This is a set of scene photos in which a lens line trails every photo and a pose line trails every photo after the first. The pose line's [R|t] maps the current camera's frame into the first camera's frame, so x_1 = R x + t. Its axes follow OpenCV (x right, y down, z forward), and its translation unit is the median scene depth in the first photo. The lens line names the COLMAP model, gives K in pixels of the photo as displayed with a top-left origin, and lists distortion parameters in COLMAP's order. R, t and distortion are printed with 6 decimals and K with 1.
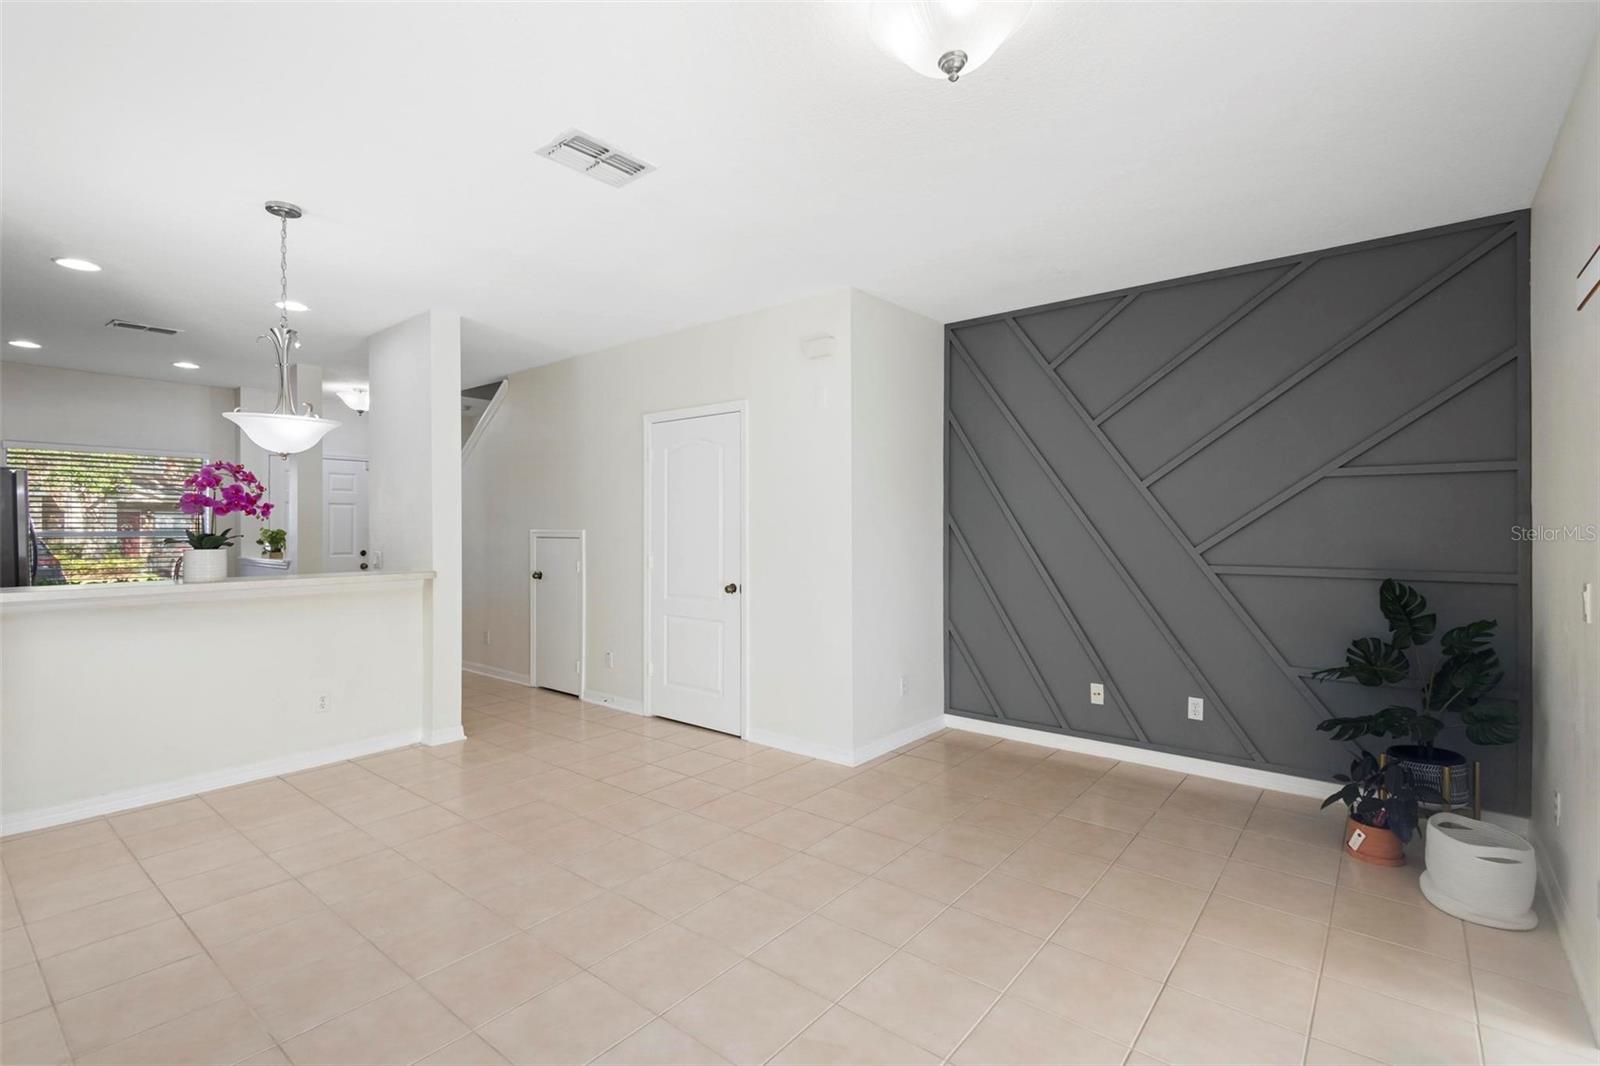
lens RADIAL K [[731.1, 0, 799.0], [0, 731.1, 524.9], [0, 0, 1]] dist [0.003221, 0.000050]
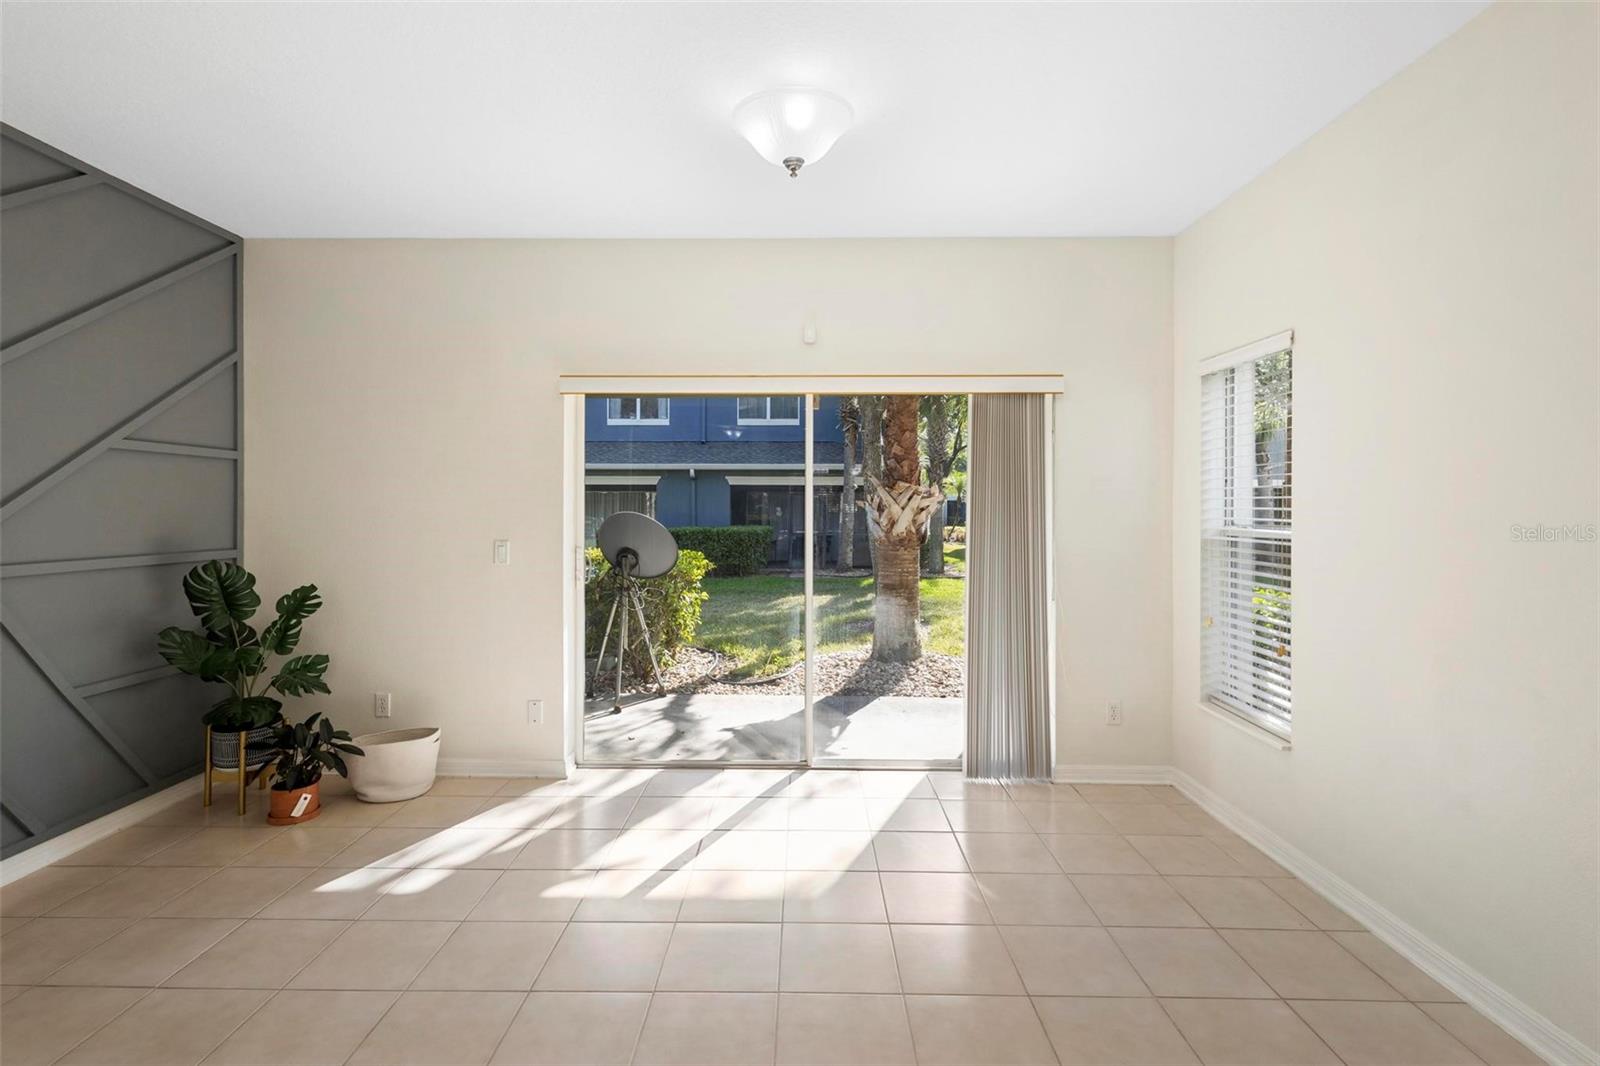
lens RADIAL K [[733.9, 0, 795.1], [0, 733.9, 509.0], [0, 0, 1]] dist [0.002629, -0.000151]
pose [[-0.620178, 0.000574, 0.784461, -0.389501], [-0.002734, 0.999992, -0.002893, 0.003619], [-0.784456, -0.003939, -0.620172, 0.841253]]
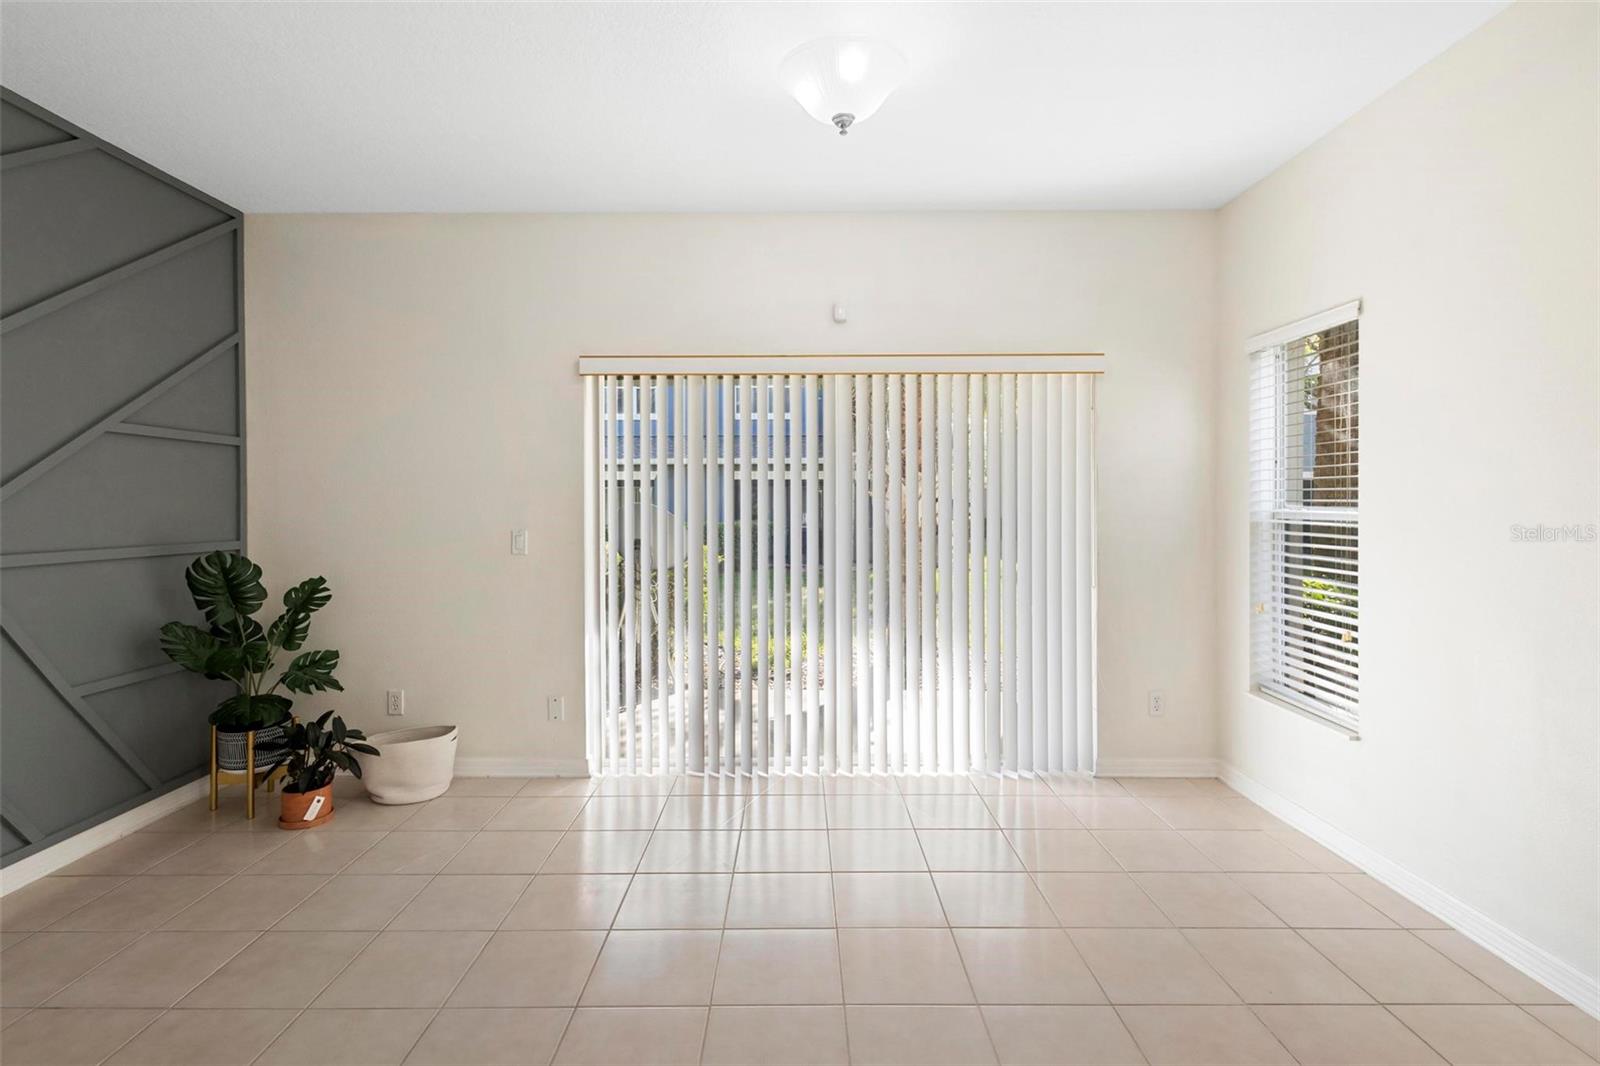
lens RADIAL K [[733.9, 0, 795.1], [0, 733.9, 509.0], [0, 0, 1]] dist [0.002629, -0.000151]
pose [[-0.629391, 0.000379, 0.777089, -0.329555], [0.003235, 0.999992, 0.002132, 0.016479], [-0.777082, 0.003856, -0.629388, 0.856257]]
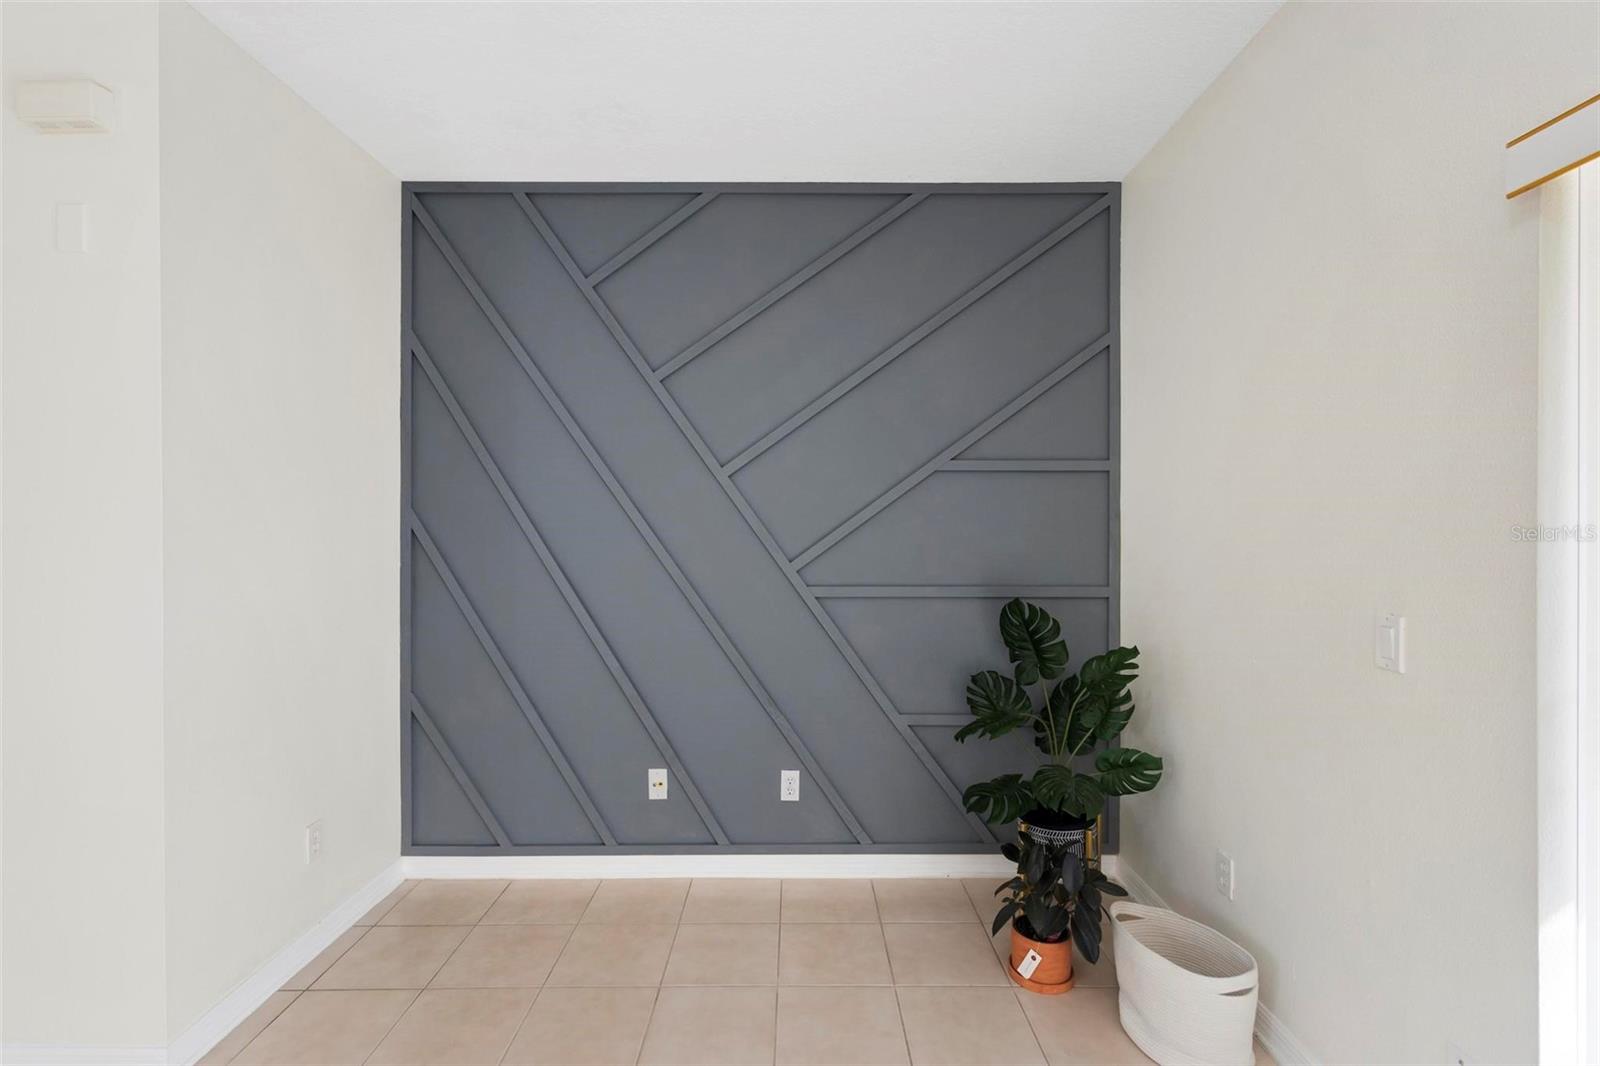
lens RADIAL K [[733.5, 0, 799.6], [0, 733.5, 530.1], [0, 0, 1]] dist [0.004887, 0.000315]
pose [[0.773239, 0.000587, 0.634115, 0.092399], [-0.002554, 0.999994, 0.002189, -0.002268], [-0.634110, -0.003312, 0.773236, 0.444470]]
